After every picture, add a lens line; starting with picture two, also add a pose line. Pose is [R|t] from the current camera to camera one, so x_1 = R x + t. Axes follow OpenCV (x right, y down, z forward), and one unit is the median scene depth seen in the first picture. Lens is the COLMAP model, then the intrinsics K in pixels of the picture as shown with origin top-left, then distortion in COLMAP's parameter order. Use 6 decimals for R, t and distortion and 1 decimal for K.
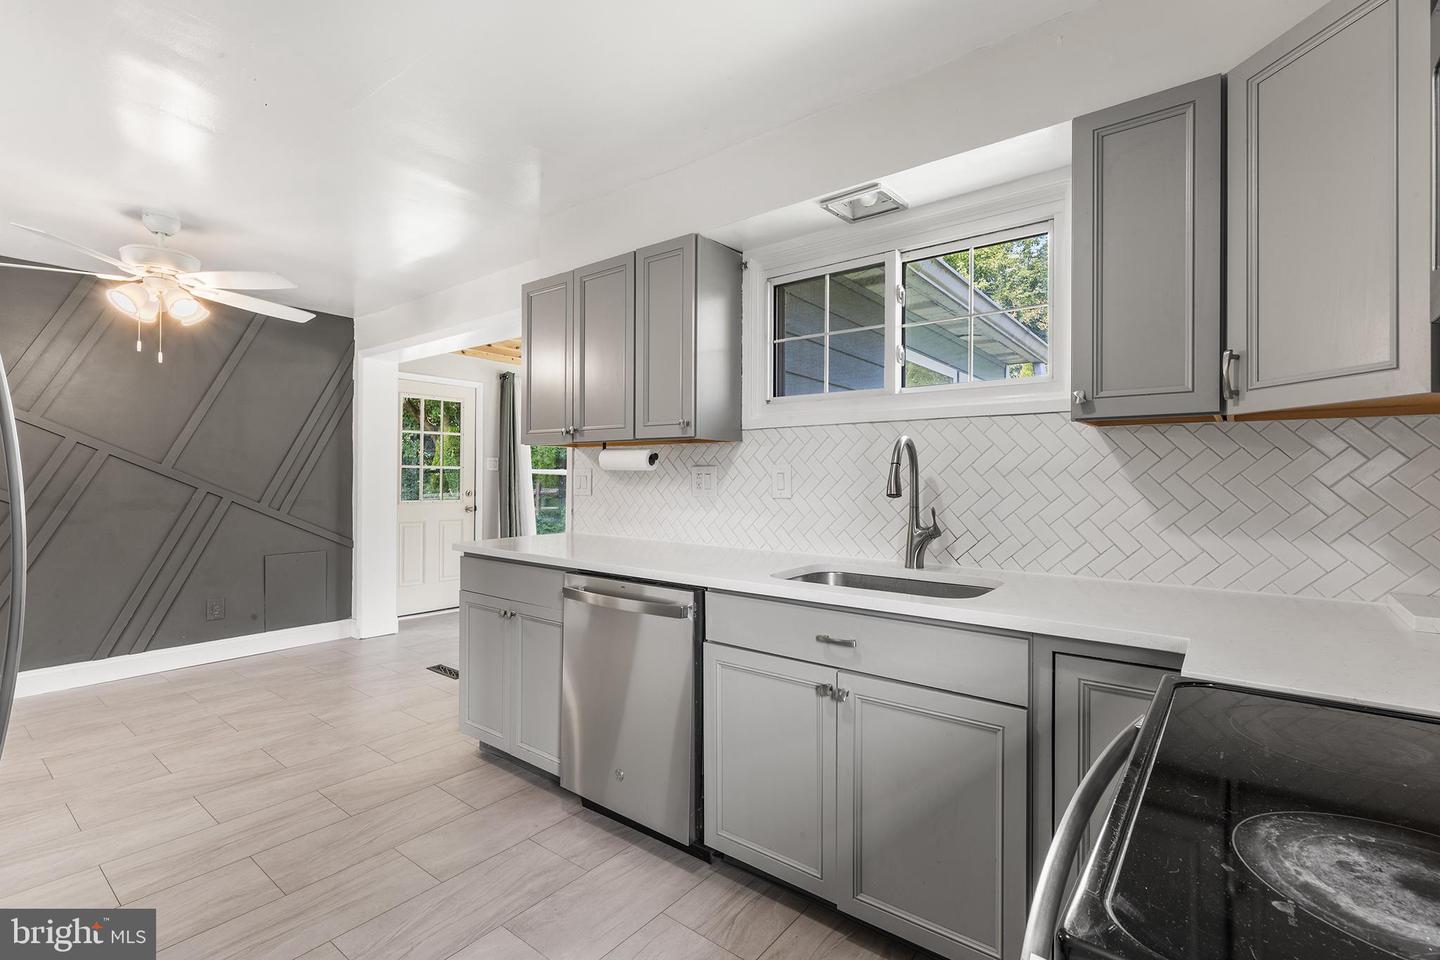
lens RADIAL K [[647.5, 0, 722.6], [0, 647.5, 477.3], [0, 0, 1]] dist [-0.000302, -0.000013]
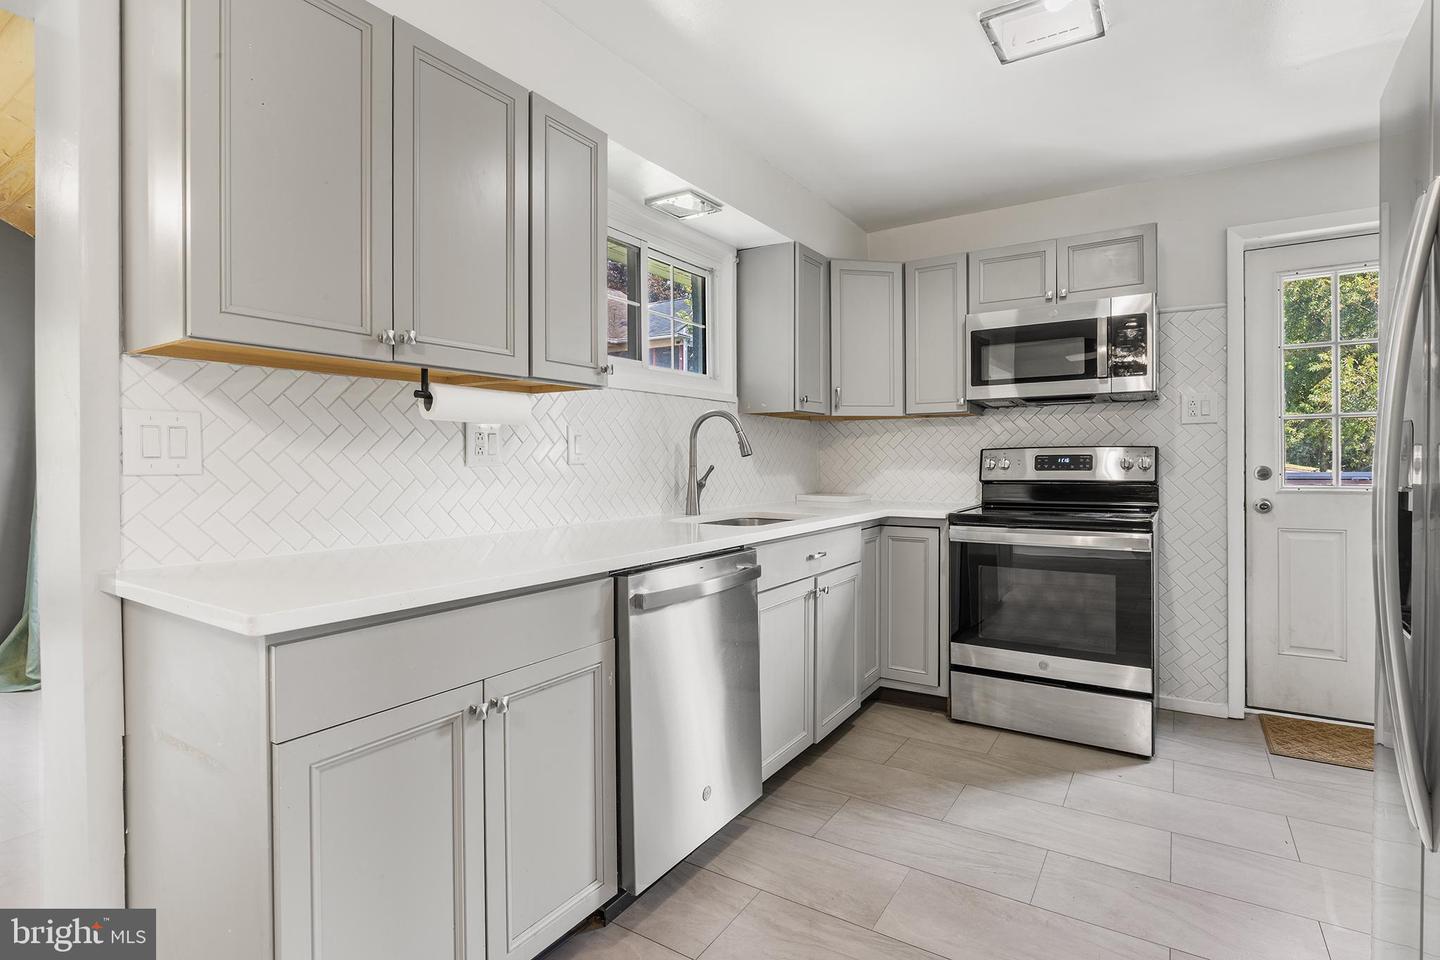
lens RADIAL K [[728.6, 0, 721.0], [0, 728.6, 470.6], [0, 0, 1]] dist [0.001383, 0.000168]
pose [[-0.100990, -0.022427, 0.994635, -0.969838], [-0.001522, 0.999748, 0.022388, 0.021458], [-0.994886, 0.000747, -0.100999, 0.963215]]
